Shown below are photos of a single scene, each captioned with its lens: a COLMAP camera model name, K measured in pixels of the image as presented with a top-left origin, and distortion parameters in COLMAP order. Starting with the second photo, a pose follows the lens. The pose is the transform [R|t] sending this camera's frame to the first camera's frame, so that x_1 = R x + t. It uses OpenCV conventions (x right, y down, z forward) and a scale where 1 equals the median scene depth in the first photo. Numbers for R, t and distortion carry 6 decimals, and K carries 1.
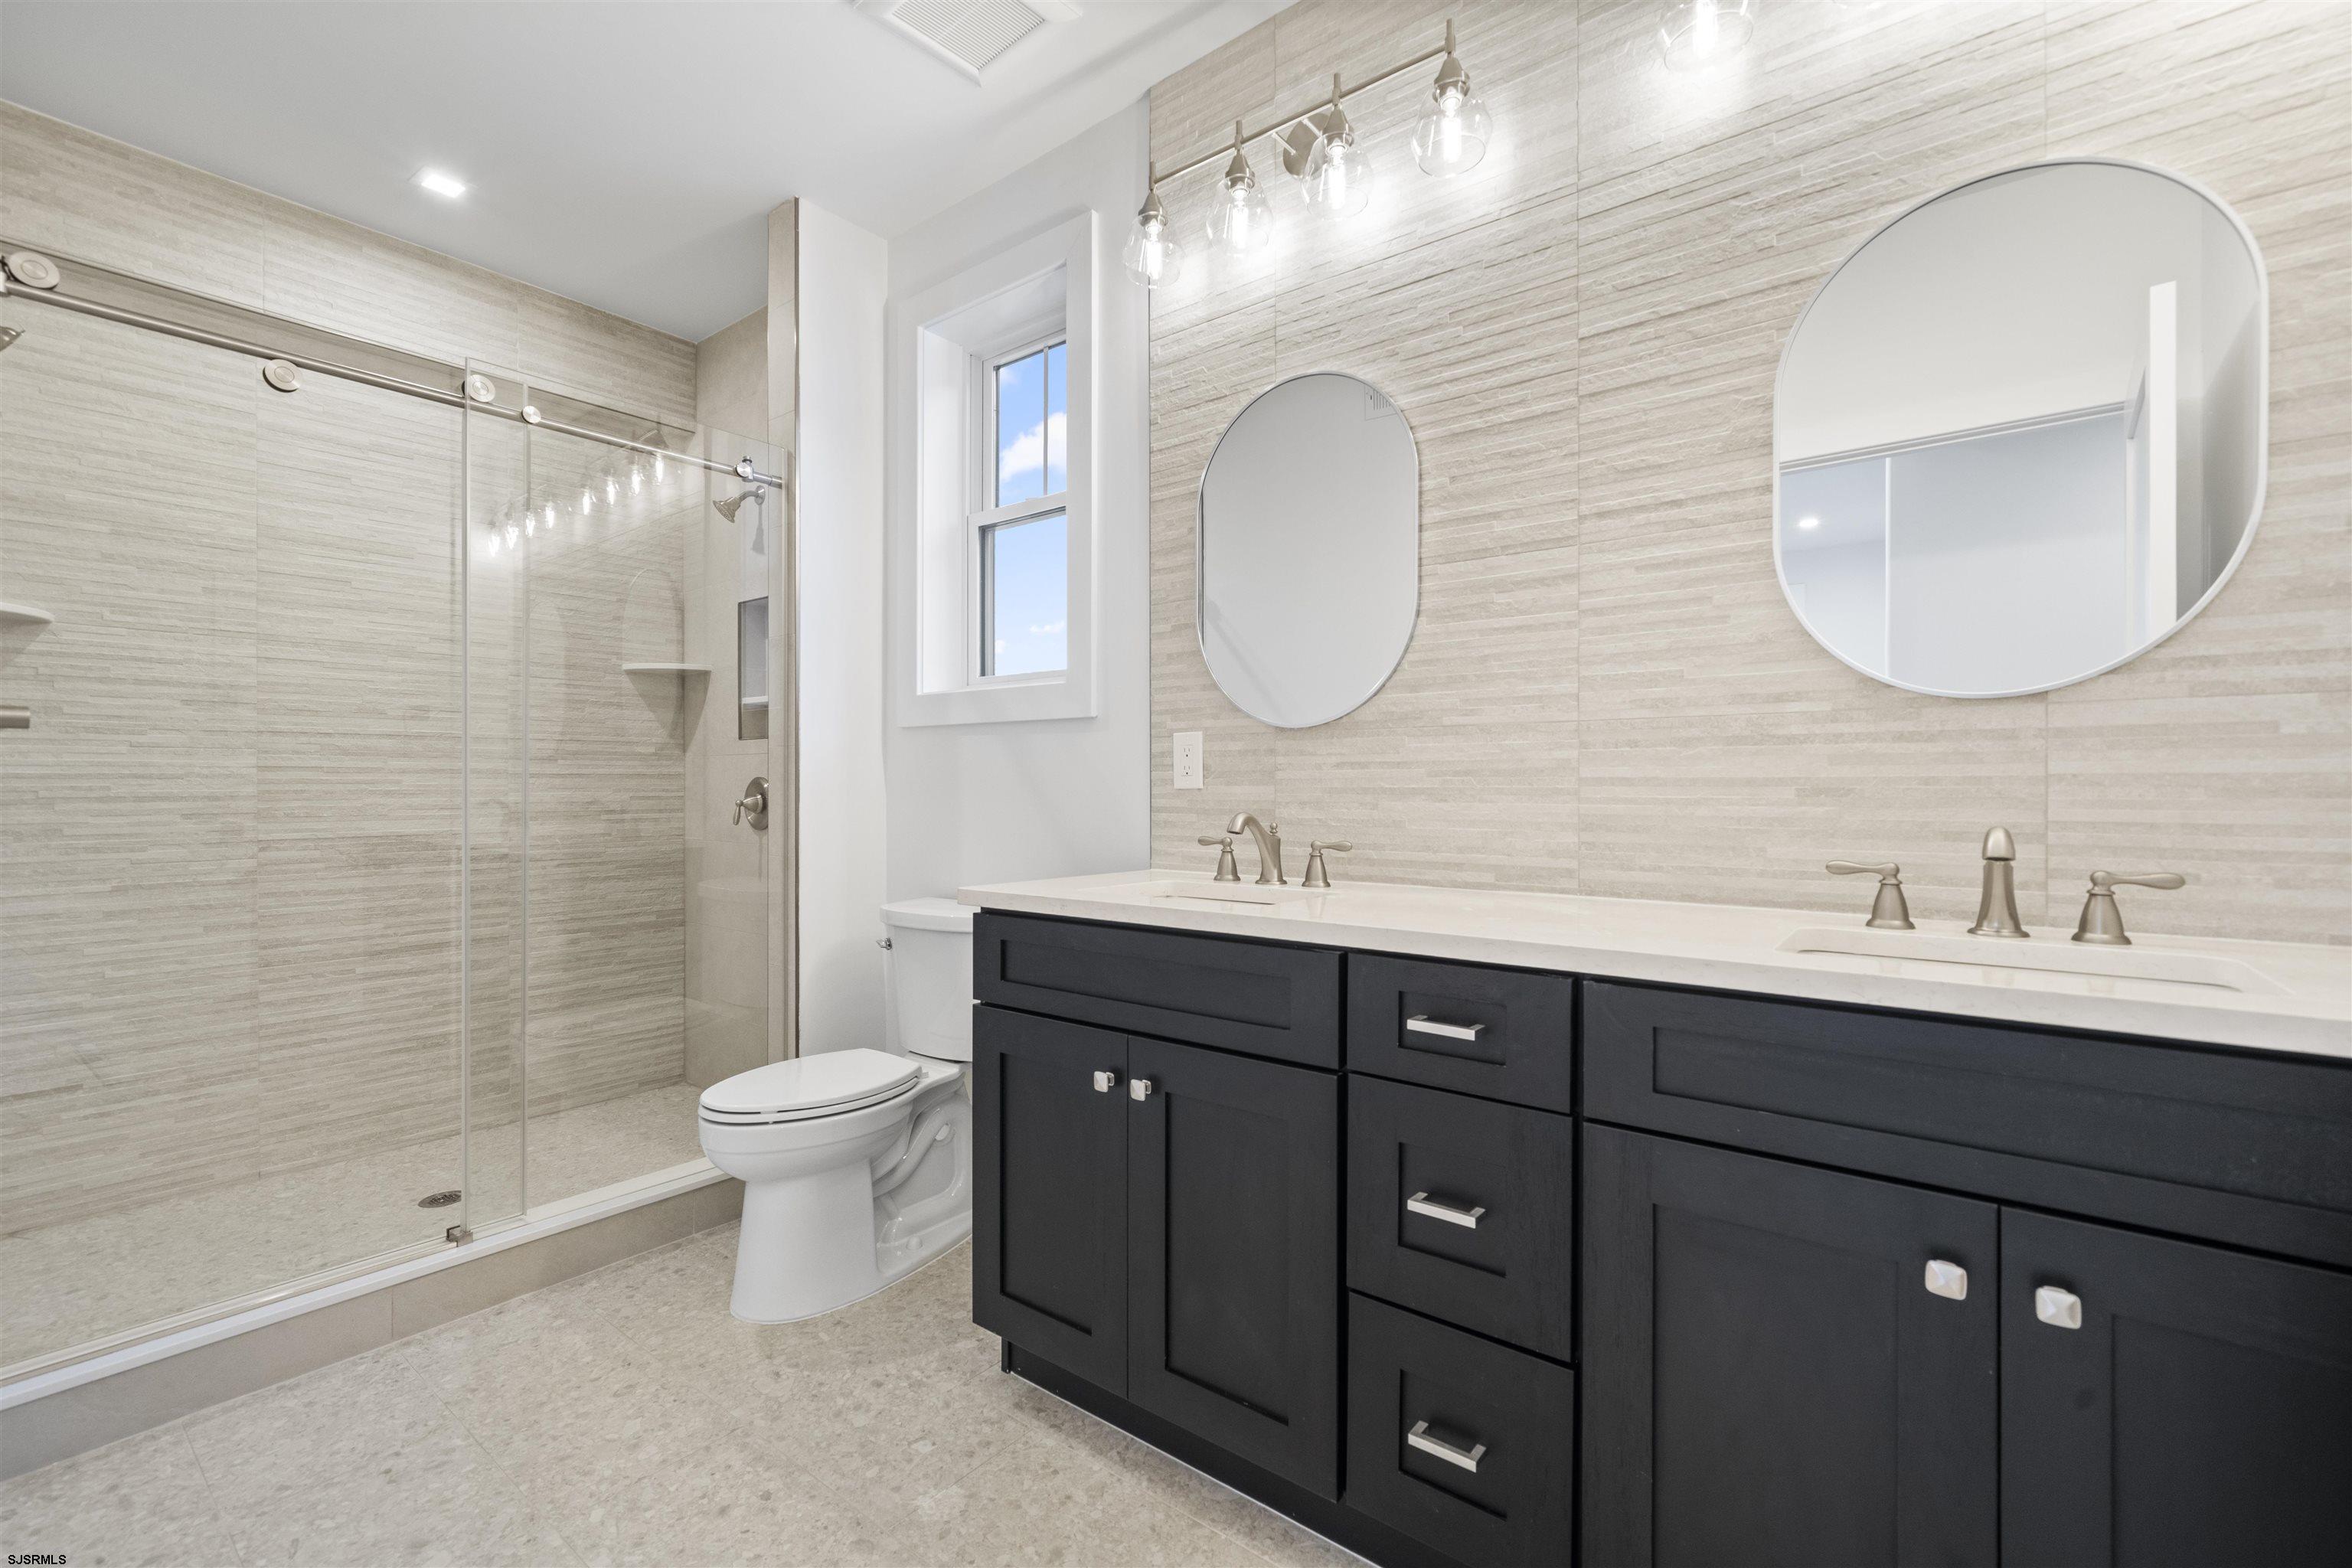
lens RADIAL K [[1033.0, 0, 1184.7], [0, 1033.0, 788.1], [0, 0, 1]] dist [0.001304, 0.000320]
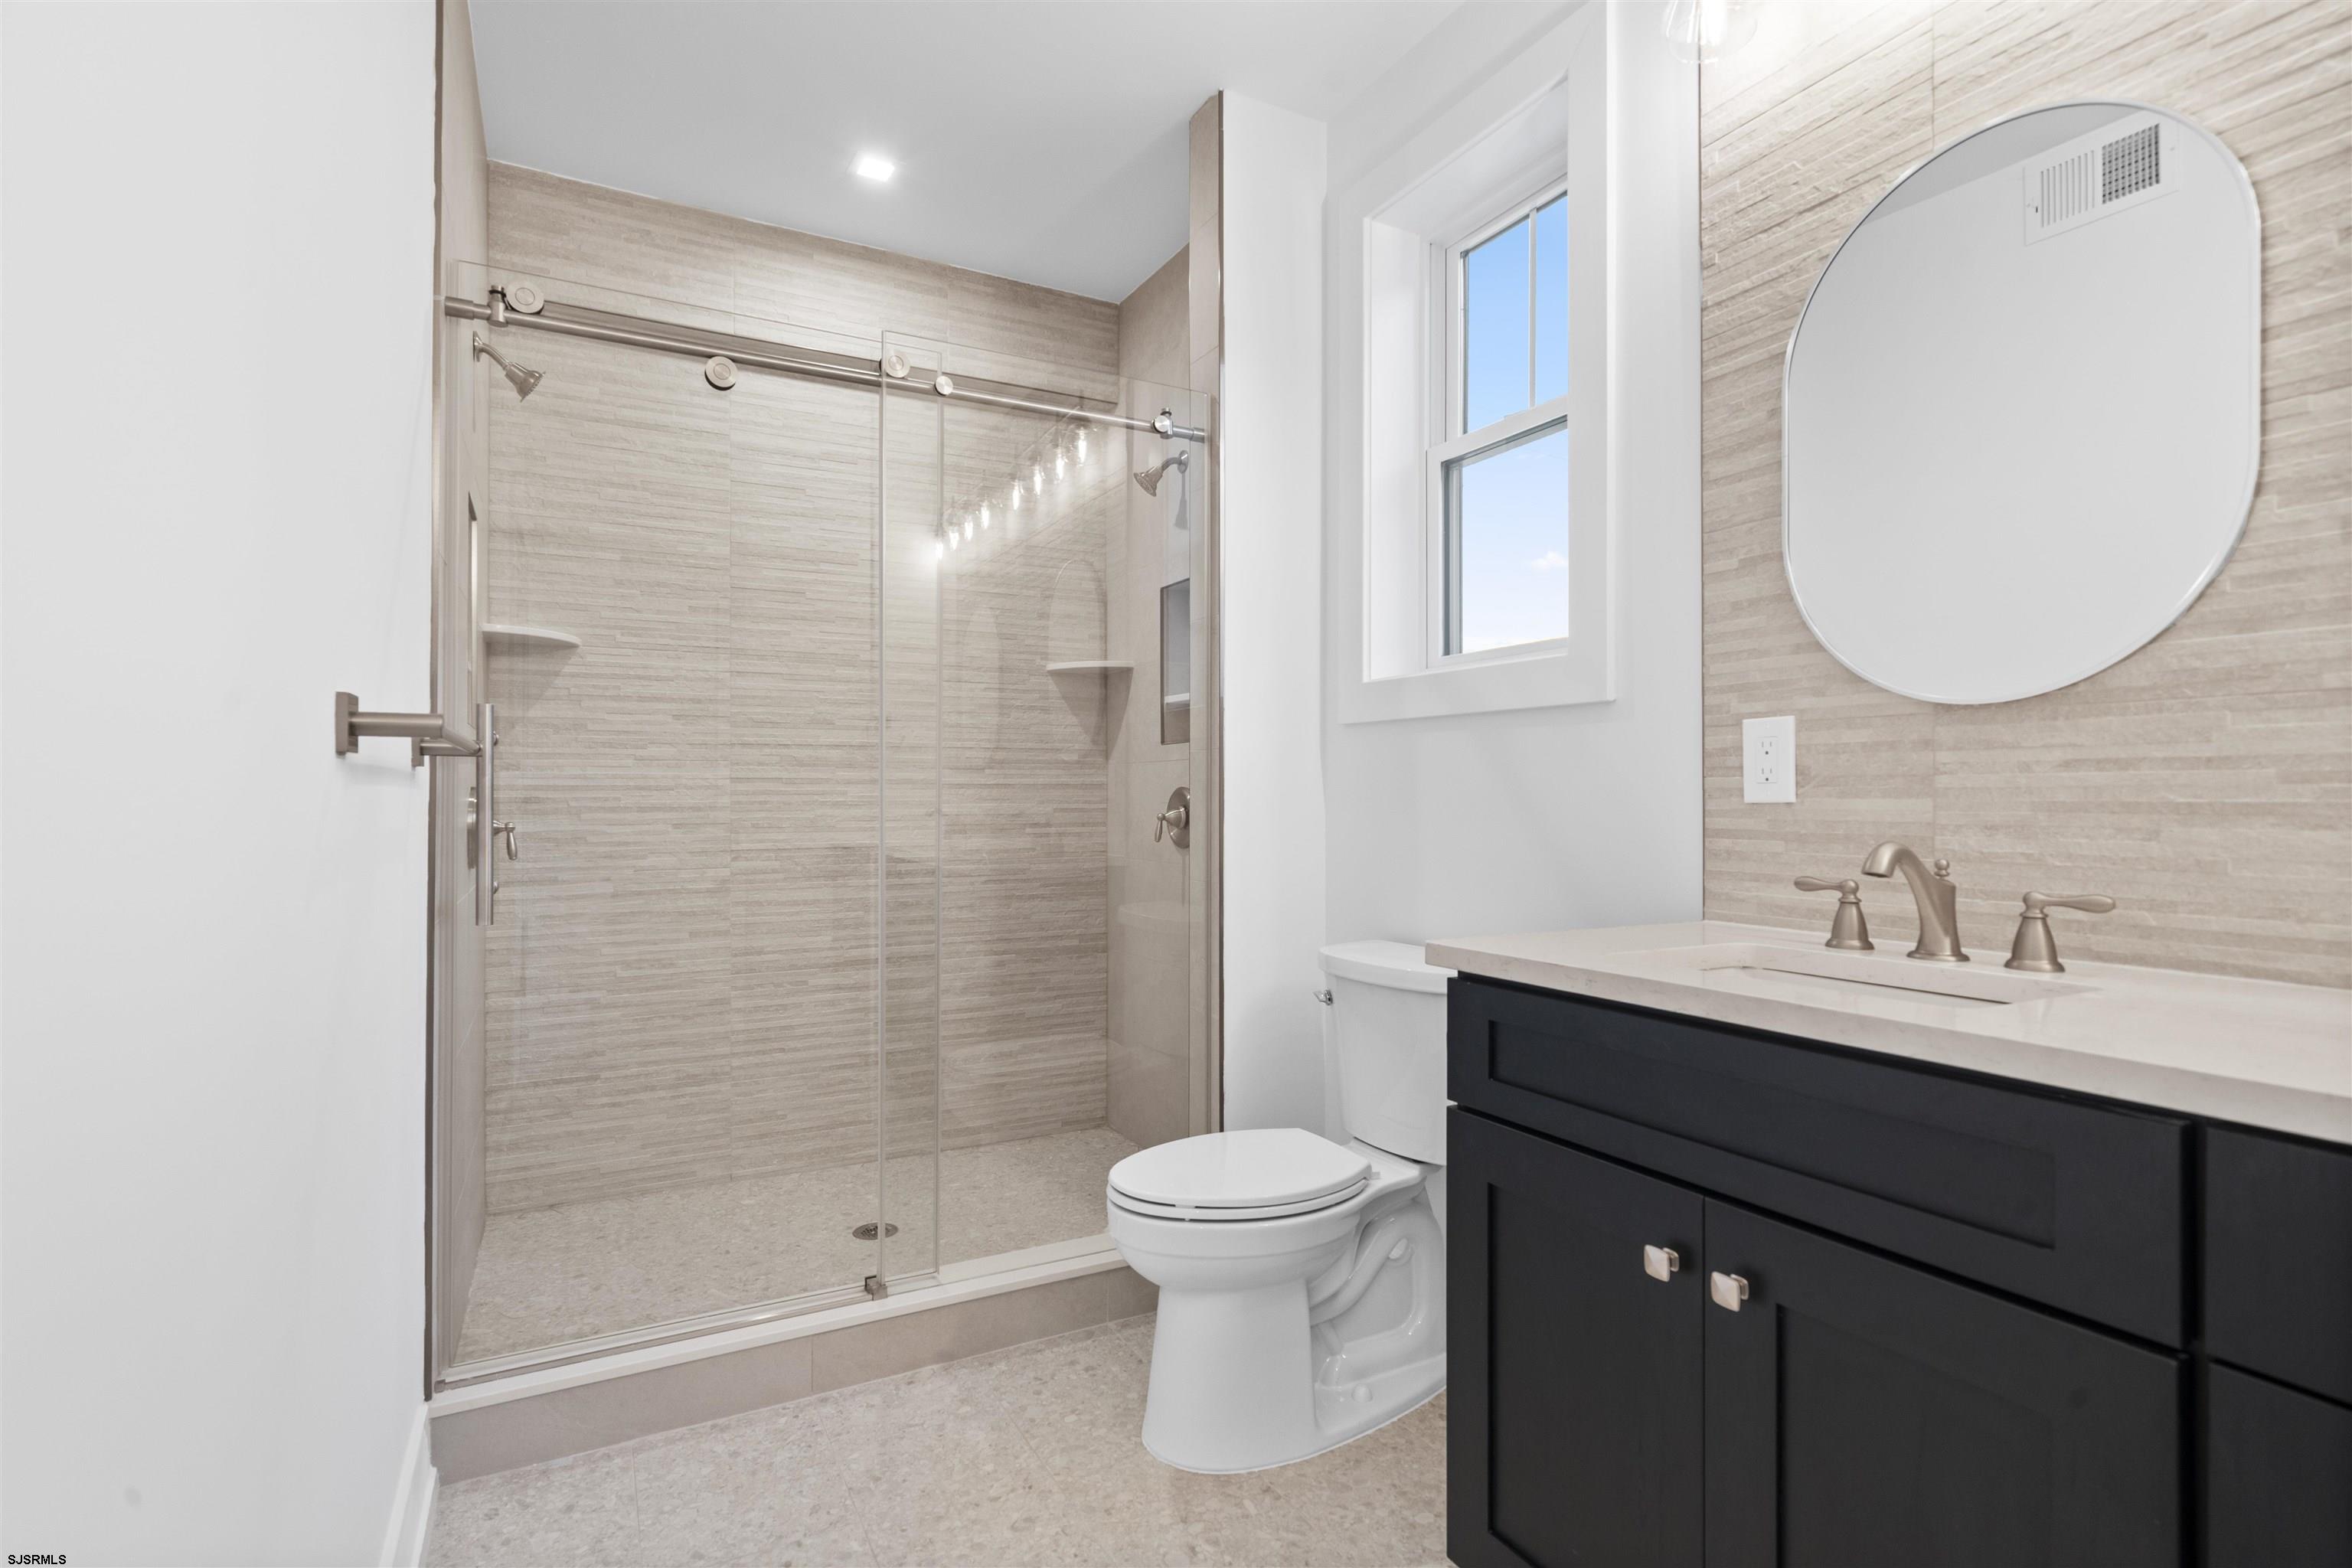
lens RADIAL K [[940.5, 0, 1190.0], [0, 940.5, 785.2], [0, 0, 1]] dist [-0.000726, -0.000084]
pose [[0.915388, -0.003484, -0.402558, -0.099419], [-0.001048, 0.999939, -0.011038, -0.003813], [0.402572, 0.010526, 0.915328, 0.315760]]
